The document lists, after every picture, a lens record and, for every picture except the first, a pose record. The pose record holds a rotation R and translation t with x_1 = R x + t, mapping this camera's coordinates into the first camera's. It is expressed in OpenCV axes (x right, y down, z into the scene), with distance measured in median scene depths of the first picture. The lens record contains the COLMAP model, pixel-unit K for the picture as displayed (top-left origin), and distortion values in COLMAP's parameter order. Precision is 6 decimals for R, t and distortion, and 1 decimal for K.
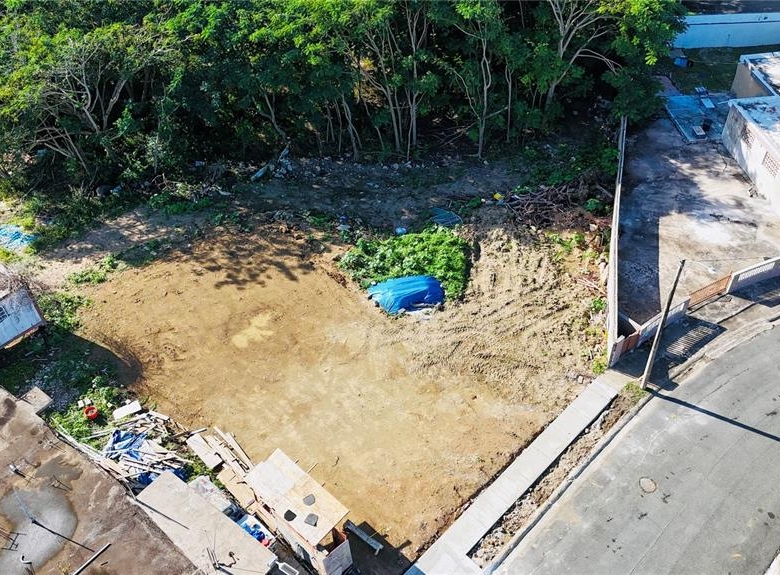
lens RADIAL K [[758.3, 0, 393.4], [0, 758.3, 281.3], [0, 0, 1]] dist [0.148595, -0.255370]
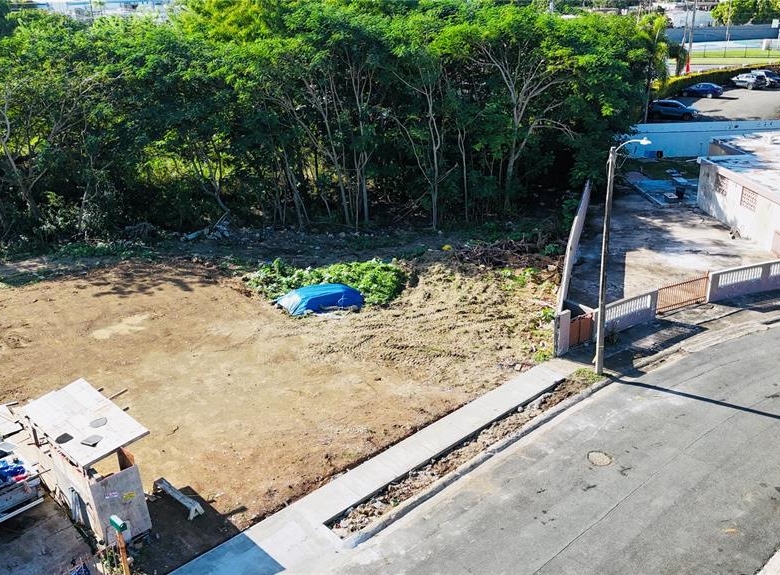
lens RADIAL K [[750.2, 0, 390.0], [0, 750.2, 287.5], [0, 0, 1]] dist [0.160418, -0.336488]
pose [[0.998644, 0.005316, -0.051793, 0.147293], [-0.023586, 0.933039, -0.359001, 0.316011], [0.046417, 0.359735, 0.931899, 0.242612]]
